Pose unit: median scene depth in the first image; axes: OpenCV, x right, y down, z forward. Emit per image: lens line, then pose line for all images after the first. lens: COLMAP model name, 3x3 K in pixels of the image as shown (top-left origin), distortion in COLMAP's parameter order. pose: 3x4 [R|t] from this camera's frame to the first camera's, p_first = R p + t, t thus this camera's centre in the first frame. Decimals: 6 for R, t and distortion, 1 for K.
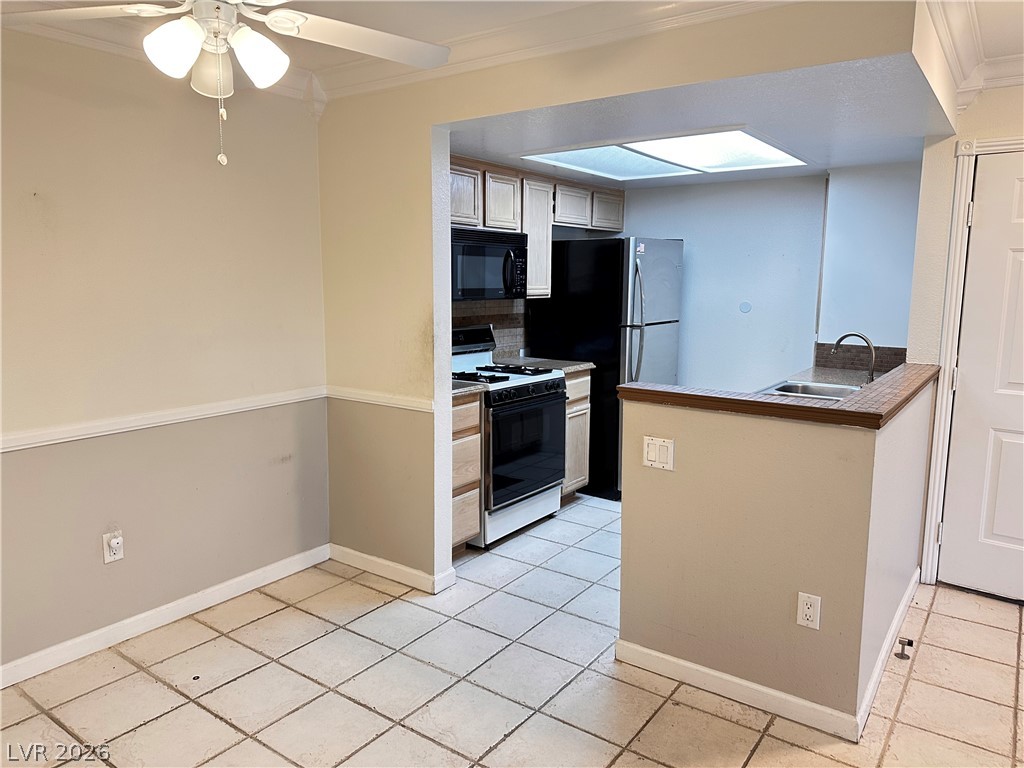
lens RADIAL K [[718.2, 0, 512.0], [0, 718.2, 384.0], [0, 0, 1]] dist [0.065907, -0.084213]
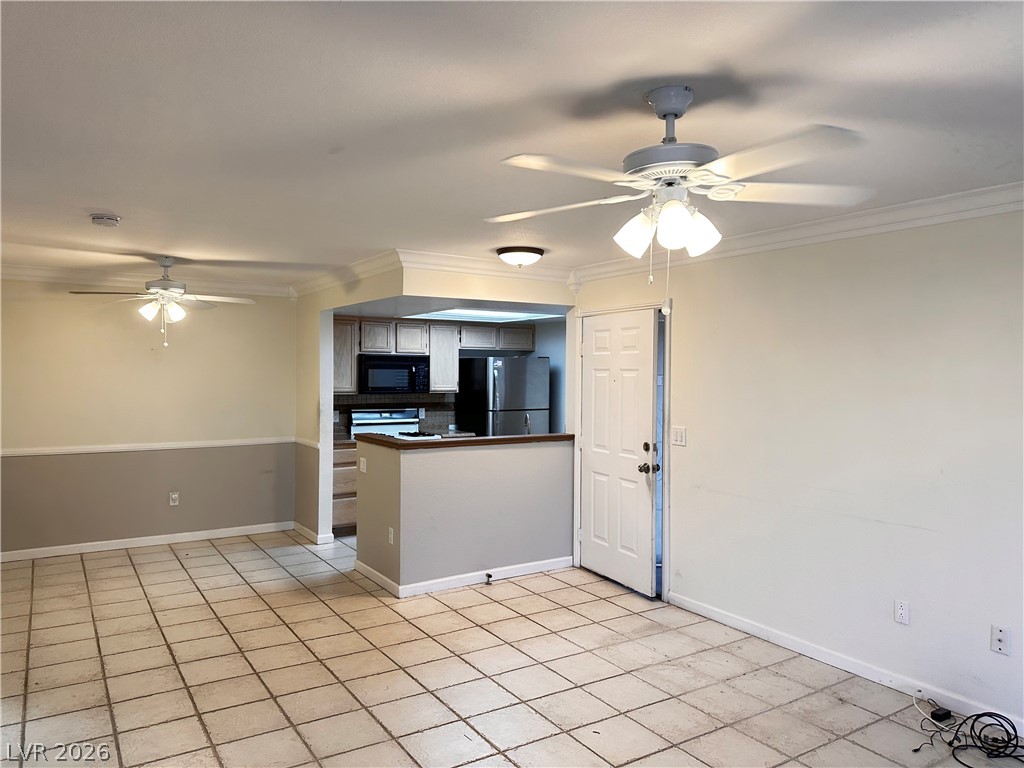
lens RADIAL K [[718.2, 0, 512.0], [0, 718.2, 384.0], [0, 0, 1]] dist [0.065907, -0.084213]
pose [[0.931495, 0.008215, -0.363660, 0.794070], [-0.055826, 0.991130, -0.120604, 0.051926], [0.359444, 0.132644, 0.923691, -0.482552]]
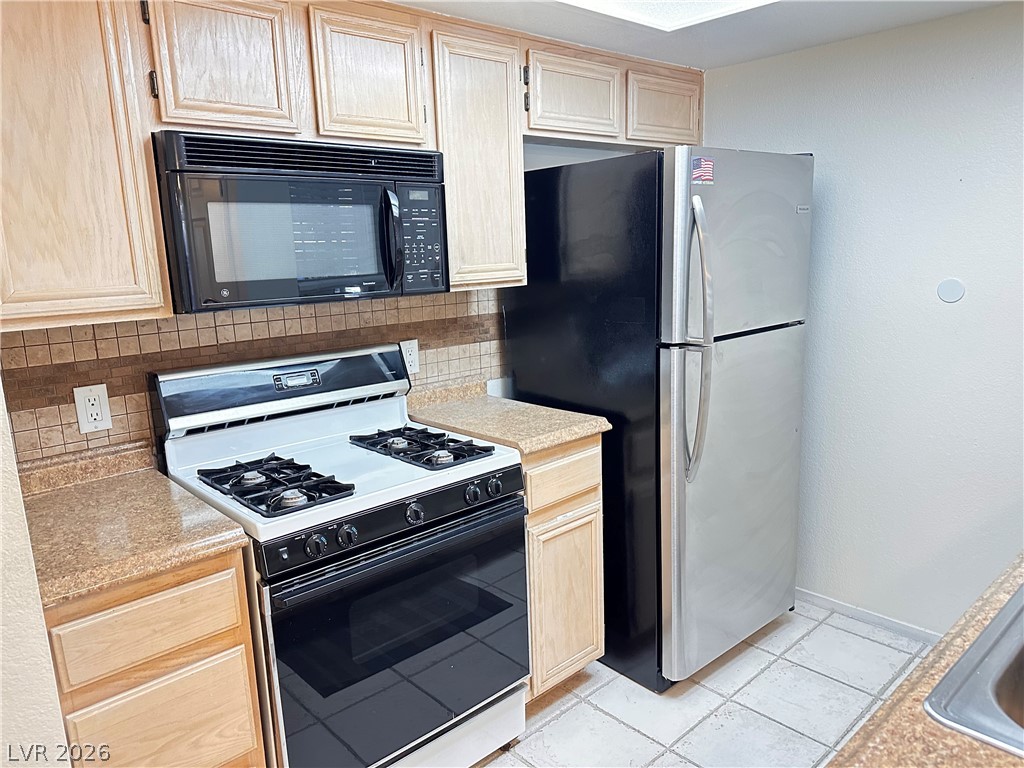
lens RADIAL K [[728.3, 0, 518.7], [0, 728.3, 399.3], [0, 0, 1]] dist [0.017543, -0.003173]
pose [[0.980436, -0.002154, -0.196824, 0.154641], [0.014645, 0.997967, 0.062034, -0.075511], [0.196291, -0.063703, 0.978474, 0.519428]]
